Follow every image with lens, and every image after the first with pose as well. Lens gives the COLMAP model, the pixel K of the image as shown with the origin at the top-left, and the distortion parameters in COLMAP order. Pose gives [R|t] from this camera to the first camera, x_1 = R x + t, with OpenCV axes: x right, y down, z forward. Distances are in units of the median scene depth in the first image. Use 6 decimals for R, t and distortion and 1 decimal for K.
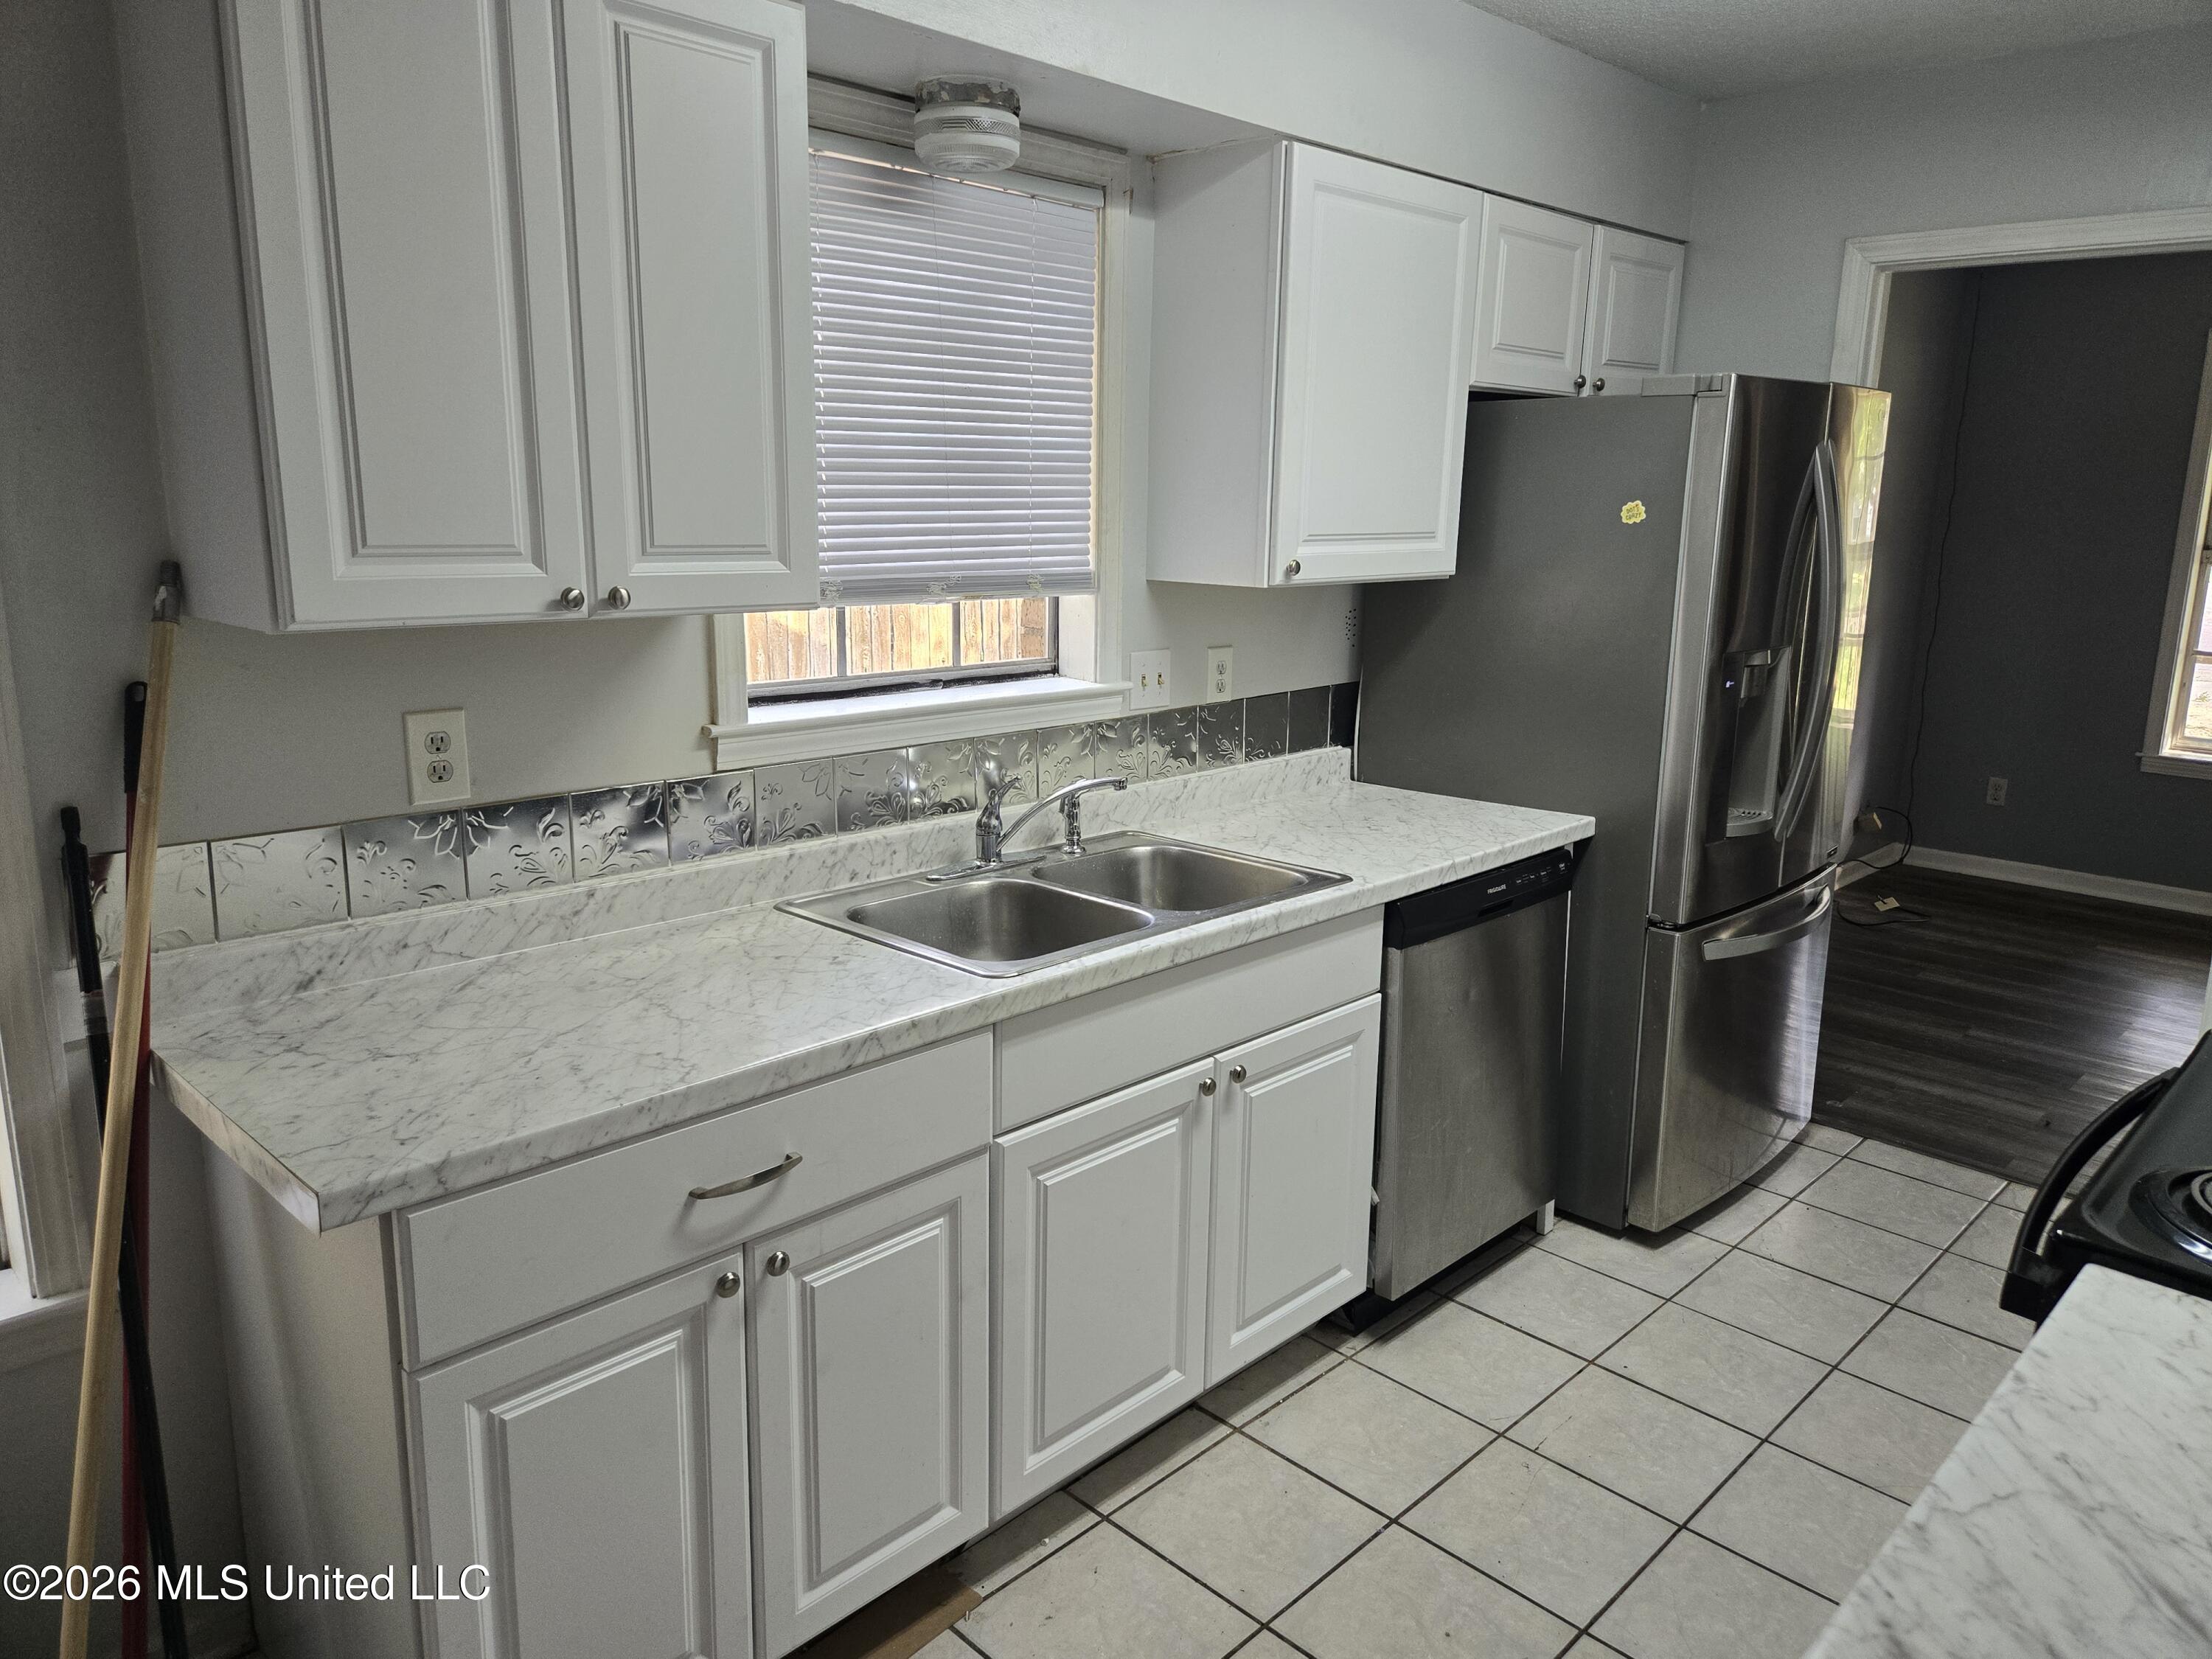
lens RADIAL K [[1486.1, 0, 1108.9], [0, 1486.1, 819.6], [0, 0, 1]] dist [0.032282, 0.000731]
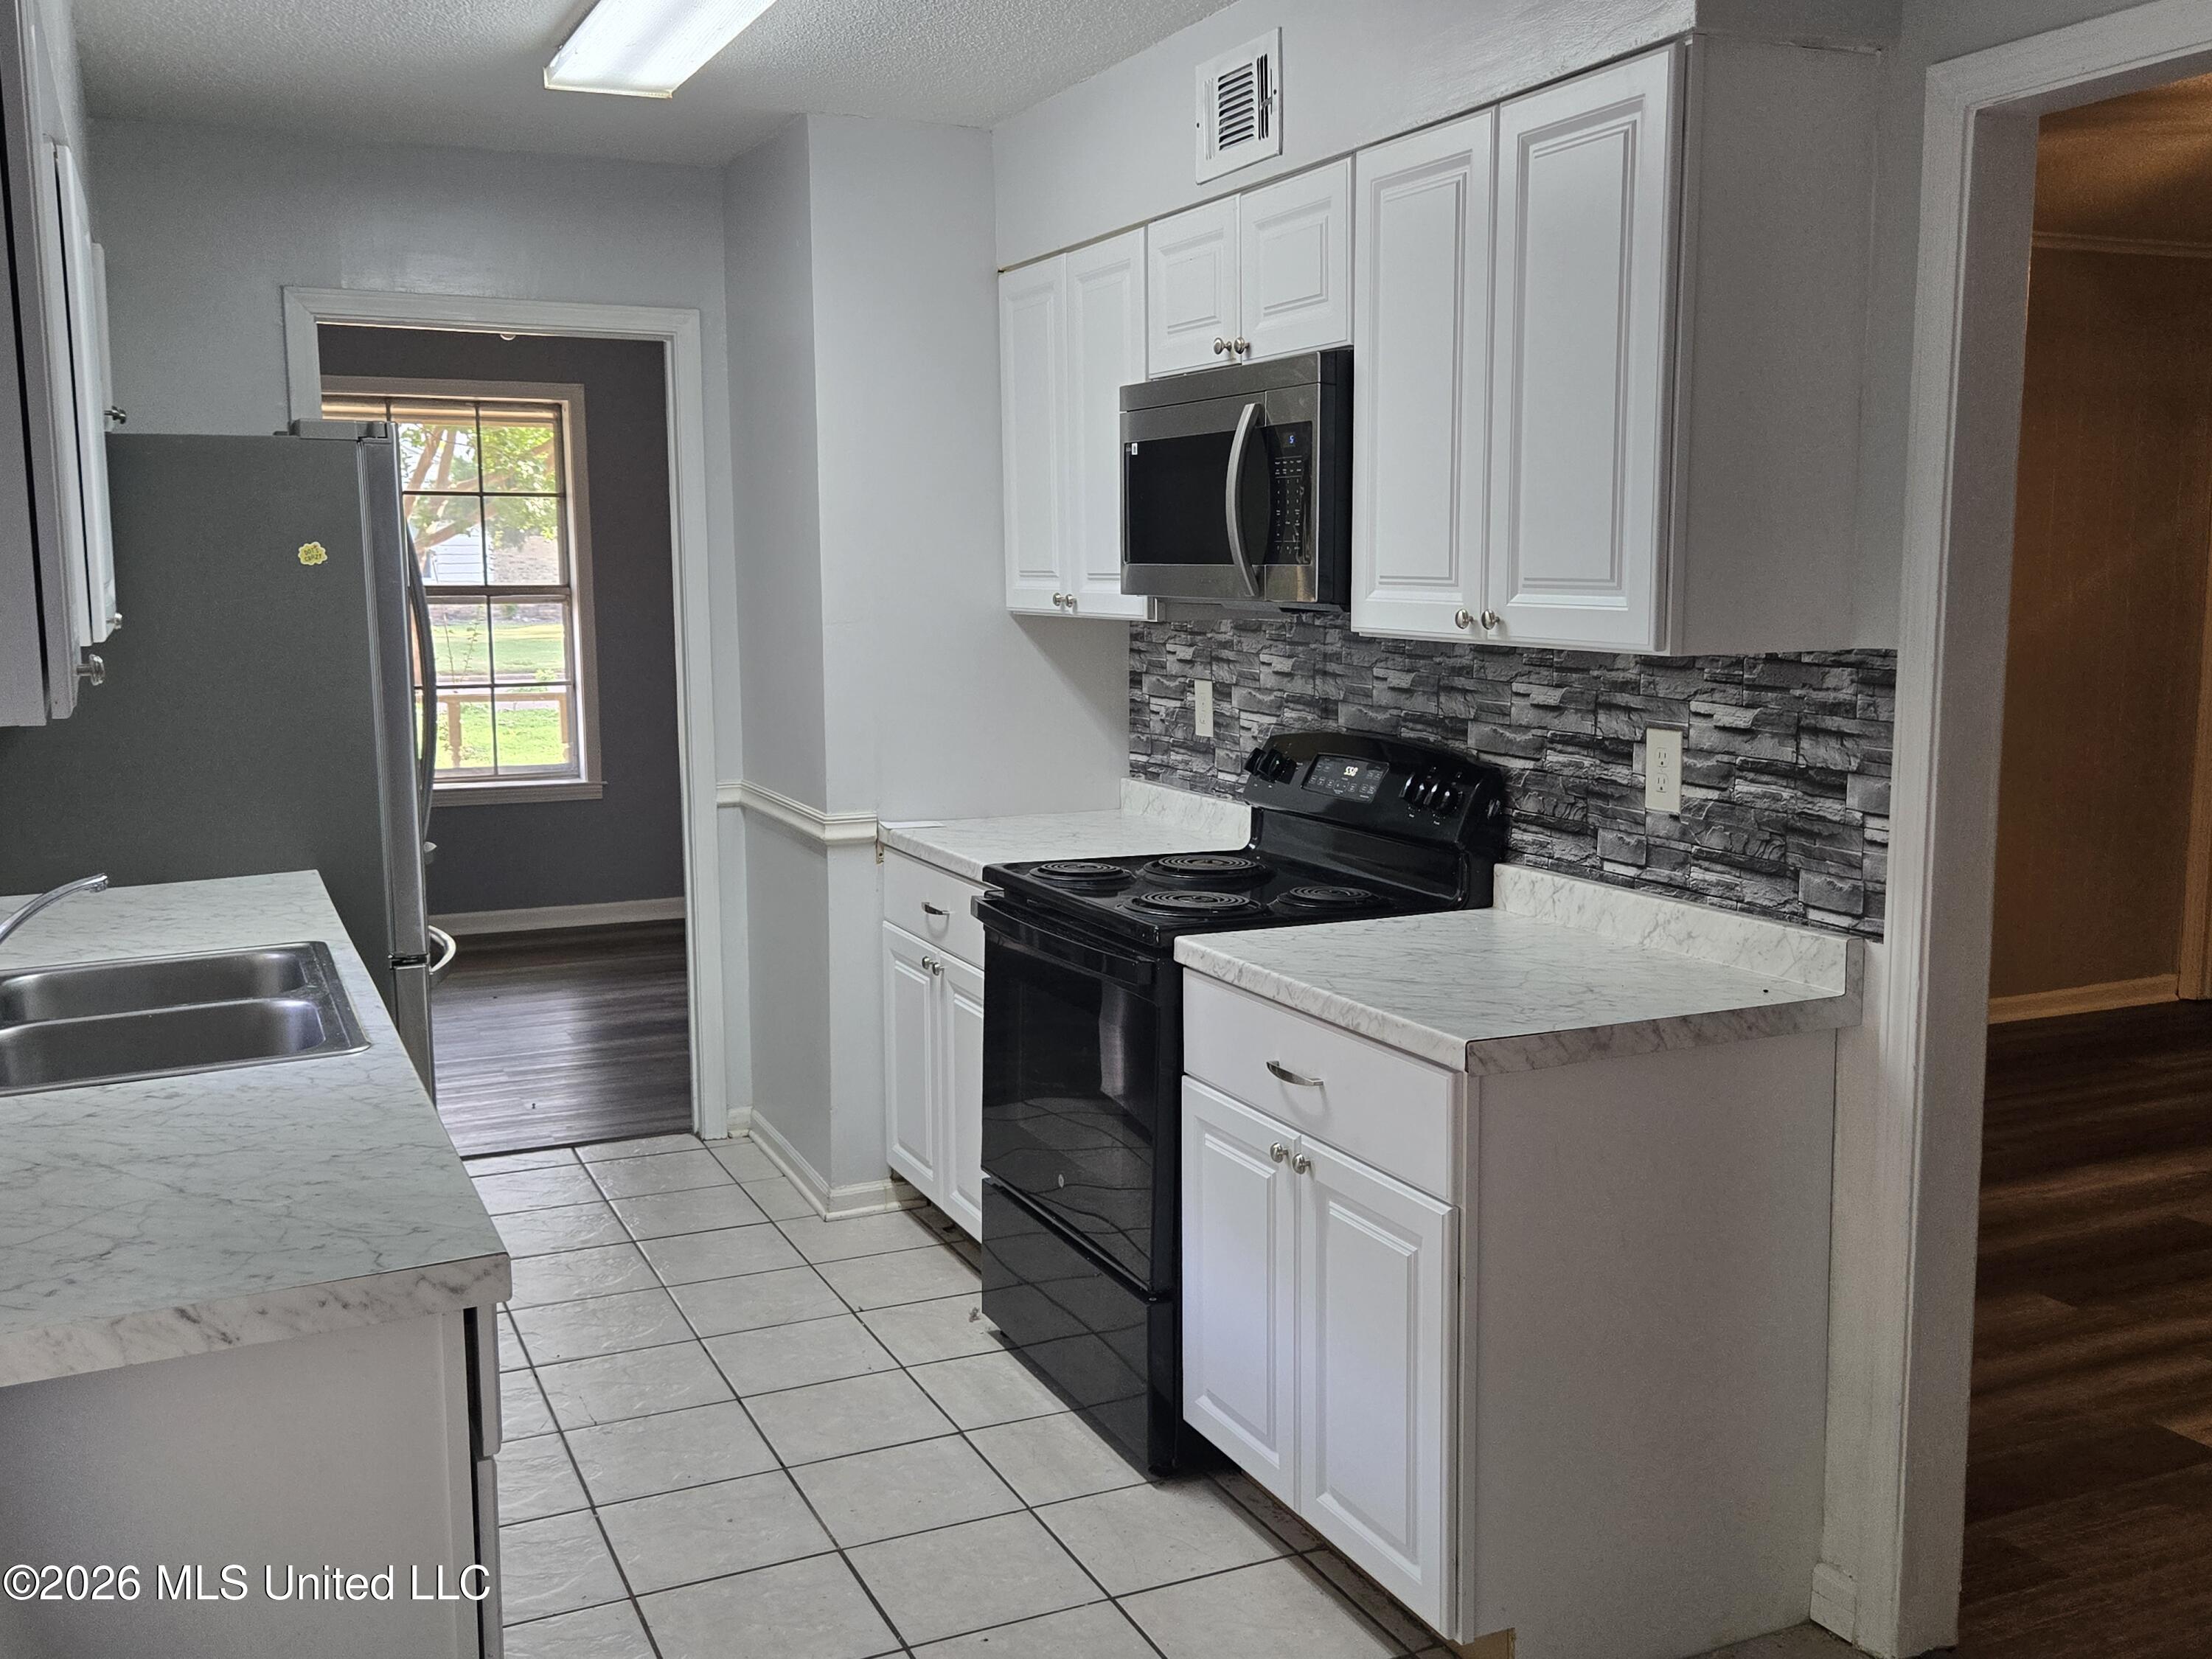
lens RADIAL K [[2020.1, 0, 1109.4], [0, 2020.1, 828.8], [0, 0, 1]] dist [0.015048, 0.000000]
pose [[0.359076, -0.148488, 0.921421, -1.085028], [0.212585, 0.974324, 0.074169, -0.023779], [-0.908775, 0.169248, 0.381422, 0.064177]]
